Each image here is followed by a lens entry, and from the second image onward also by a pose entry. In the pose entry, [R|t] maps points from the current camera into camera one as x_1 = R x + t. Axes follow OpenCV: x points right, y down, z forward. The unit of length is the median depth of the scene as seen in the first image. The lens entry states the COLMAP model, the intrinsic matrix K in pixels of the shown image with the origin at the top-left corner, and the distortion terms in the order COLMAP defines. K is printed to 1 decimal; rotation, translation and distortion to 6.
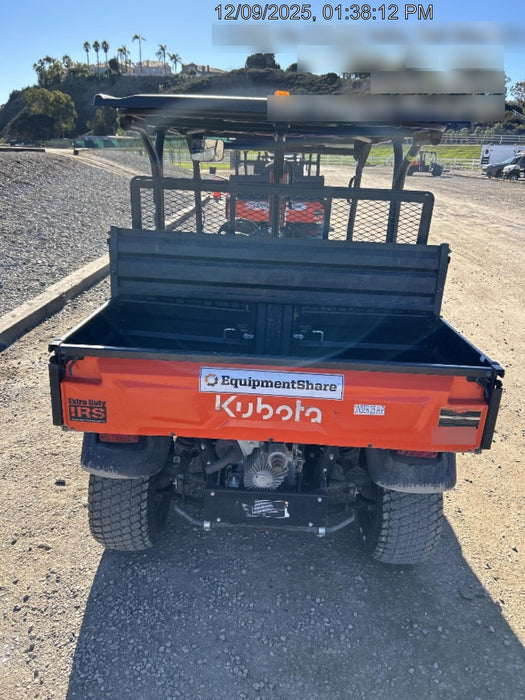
lens RADIAL K [[526.3, 0, 266.2], [0, 526.3, 347.5], [0, 0, 1]] dist [0.082848, -0.092465]
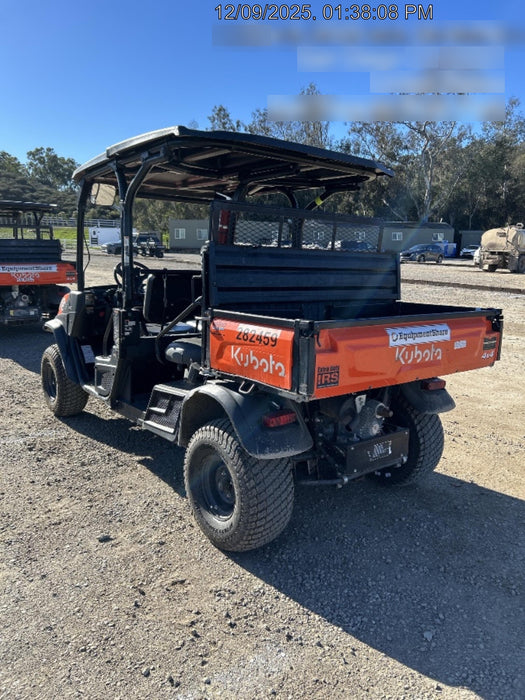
lens RADIAL K [[526.3, 0, 266.2], [0, 526.3, 347.5], [0, 0, 1]] dist [0.082848, -0.092465]
pose [[0.758552, -0.128589, 0.638798, -1.183838], [0.218531, 0.973763, -0.063481, 0.099994], [-0.613875, 0.187751, 0.766751, 0.175986]]
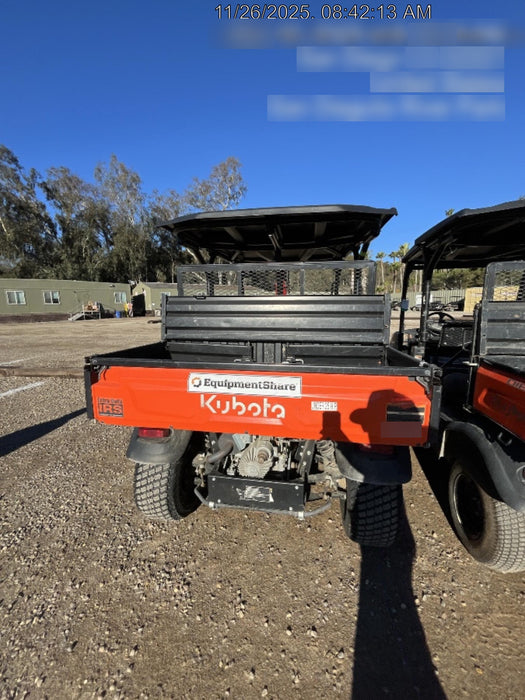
lens RADIAL K [[287.8, 0, 262.5], [0, 287.8, 350.0], [0, 0, 1]] dist [-0.000887, -0.000339]
pose [[0.988310, -0.030615, -0.149354, 0.156430], [0.003227, 0.983612, -0.180267, 0.108645], [0.152425, 0.177677, 0.972213, 0.327550]]
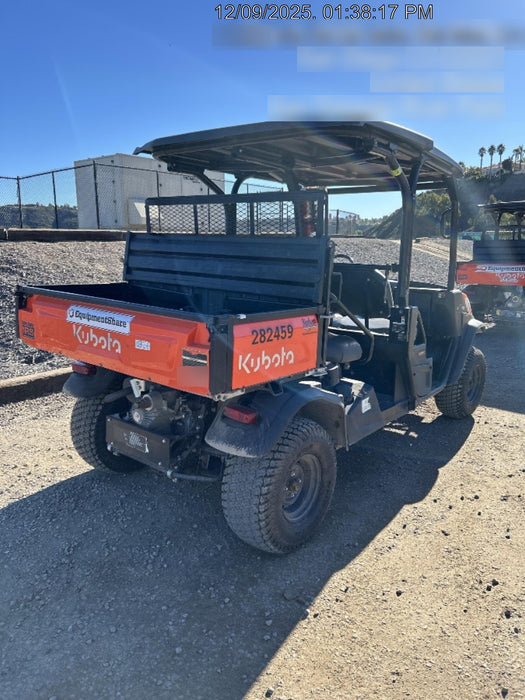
lens RADIAL K [[526.3, 0, 266.2], [0, 526.3, 347.5], [0, 0, 1]] dist [0.082848, -0.092465]
pose [[0.781745, 0.094066, -0.616463, 1.158512], [-0.196328, 0.975413, -0.100128, 0.187351], [0.591887, 0.199304, 0.780992, 0.215766]]
